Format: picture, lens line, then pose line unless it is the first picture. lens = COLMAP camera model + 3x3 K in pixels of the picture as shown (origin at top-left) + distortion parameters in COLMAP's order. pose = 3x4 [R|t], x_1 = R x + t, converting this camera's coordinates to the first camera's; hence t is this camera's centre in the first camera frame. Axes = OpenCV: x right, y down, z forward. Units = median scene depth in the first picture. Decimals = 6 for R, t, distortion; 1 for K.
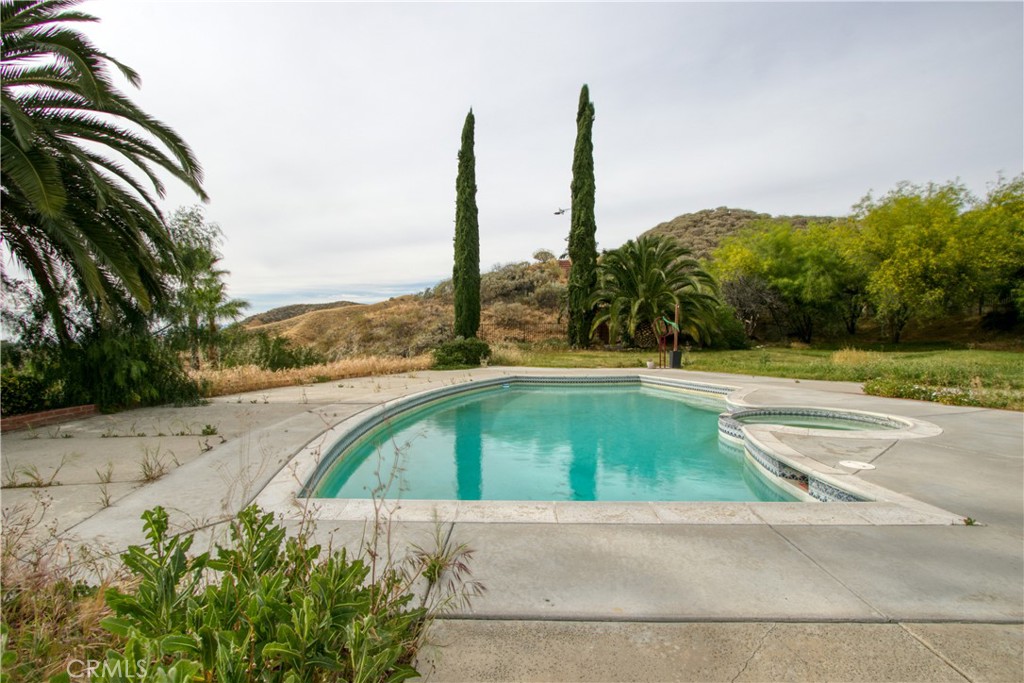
lens RADIAL K [[473.7, 0, 510.8], [0, 473.7, 335.0], [0, 0, 1]] dist [-0.005189, 0.000518]
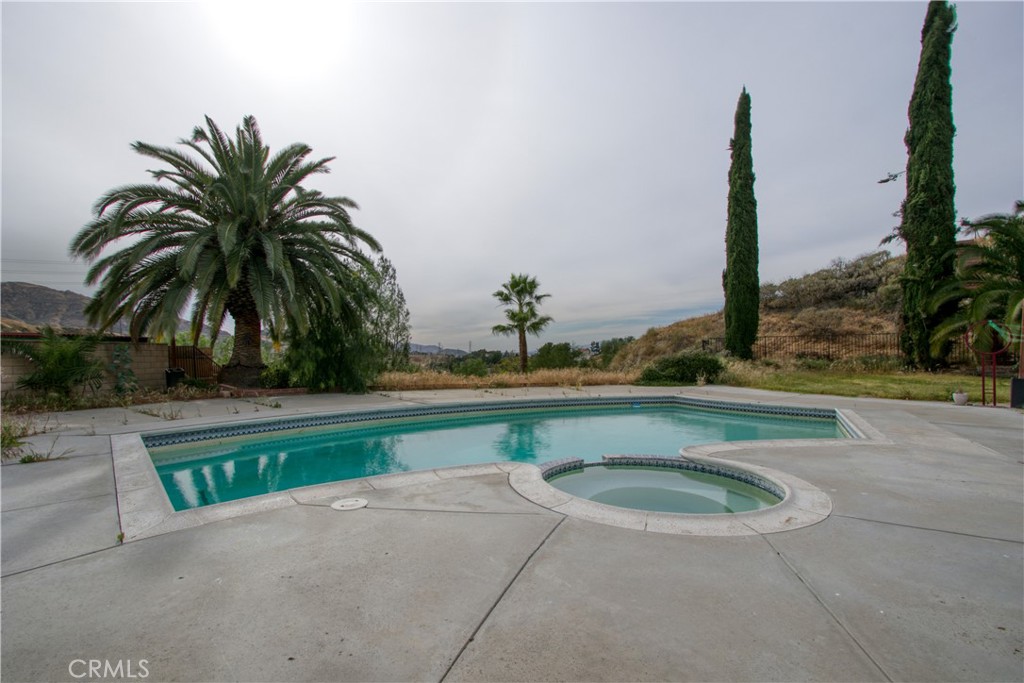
lens RADIAL K [[473.7, 0, 505.5], [0, 473.7, 338.0], [0, 0, 1]] dist [-0.005189, 0.000518]
pose [[0.691056, -0.009784, -0.722735, 0.270517], [-0.005878, 0.999799, -0.019156, -0.001088], [0.722777, 0.017487, 0.690860, 0.110917]]
